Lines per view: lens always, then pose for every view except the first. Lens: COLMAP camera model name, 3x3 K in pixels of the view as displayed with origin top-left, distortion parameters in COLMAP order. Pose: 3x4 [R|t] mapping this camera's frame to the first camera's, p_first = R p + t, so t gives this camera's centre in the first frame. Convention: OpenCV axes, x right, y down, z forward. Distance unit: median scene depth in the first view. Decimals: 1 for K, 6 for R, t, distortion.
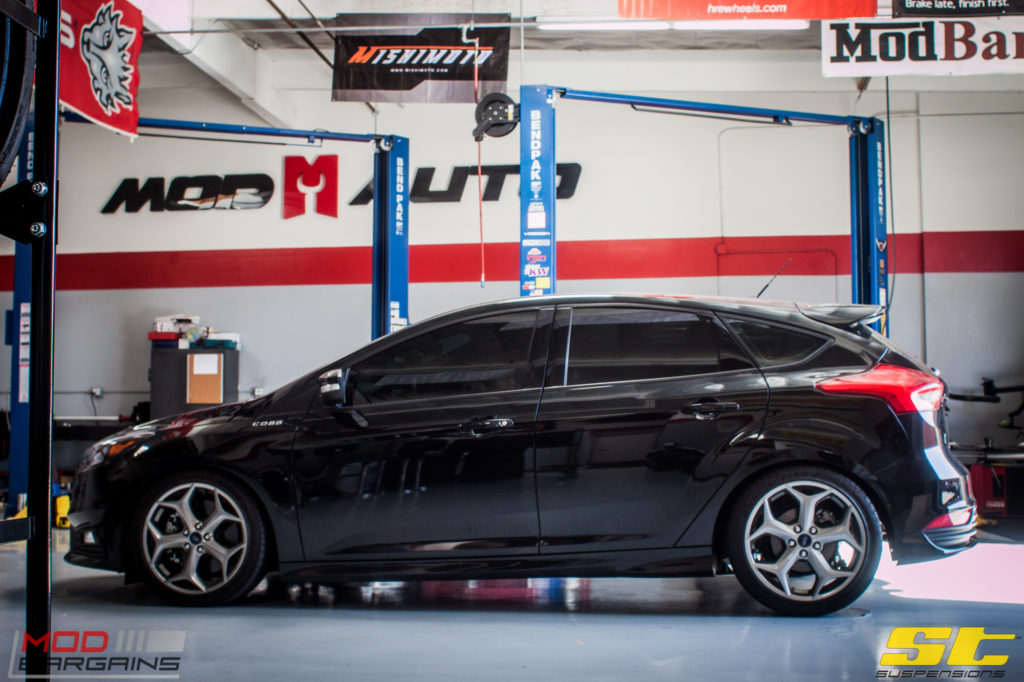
lens RADIAL K [[1336.0, 0, 511.0], [0, 1336.0, 315.9], [0, 0, 1]] dist [-0.092292, 0.098562]
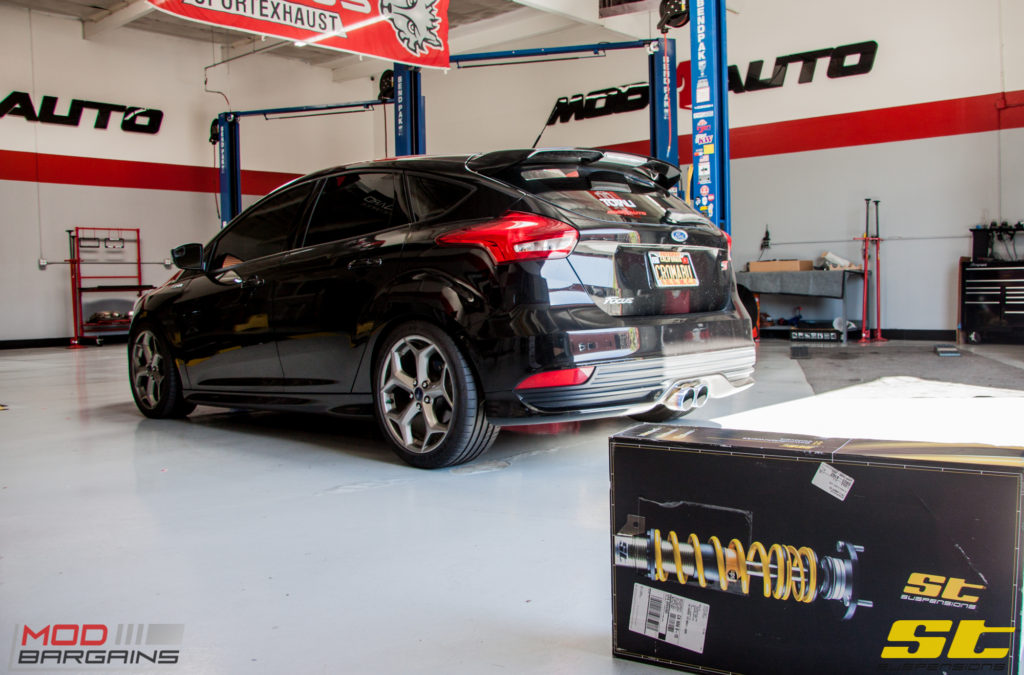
lens RADIAL K [[928.2, 0, 511.8], [0, 928.2, 338.2], [0, 0, 1]] dist [-0.109322, 0.000963]
pose [[0.829299, 0.018041, -0.558513, 0.320943], [0.068696, 0.988606, 0.133937, 0.018217], [0.554566, -0.149442, 0.818611, 0.223815]]
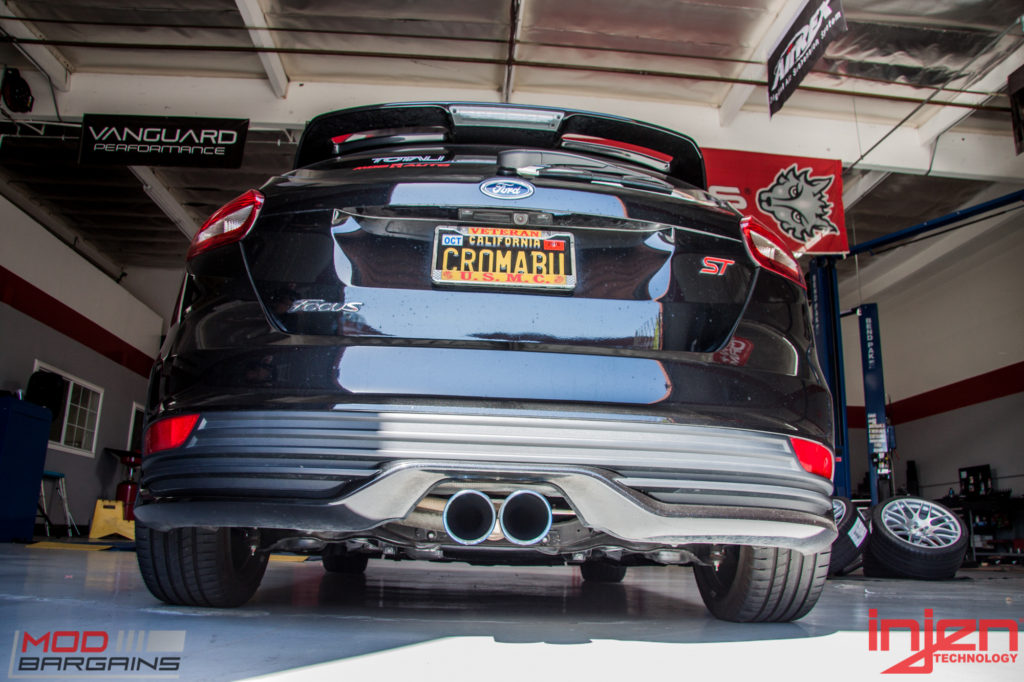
lens RADIAL K [[776.2, 0, 510.0], [0, 776.2, 342.4], [0, 0, 1]] dist [-0.157755, 0.116093]
pose [[0.235932, -0.243518, -0.940763, 0.311494], [0.068088, 0.969856, -0.233974, 0.098913], [0.969381, -0.008852, 0.245400, 0.530020]]
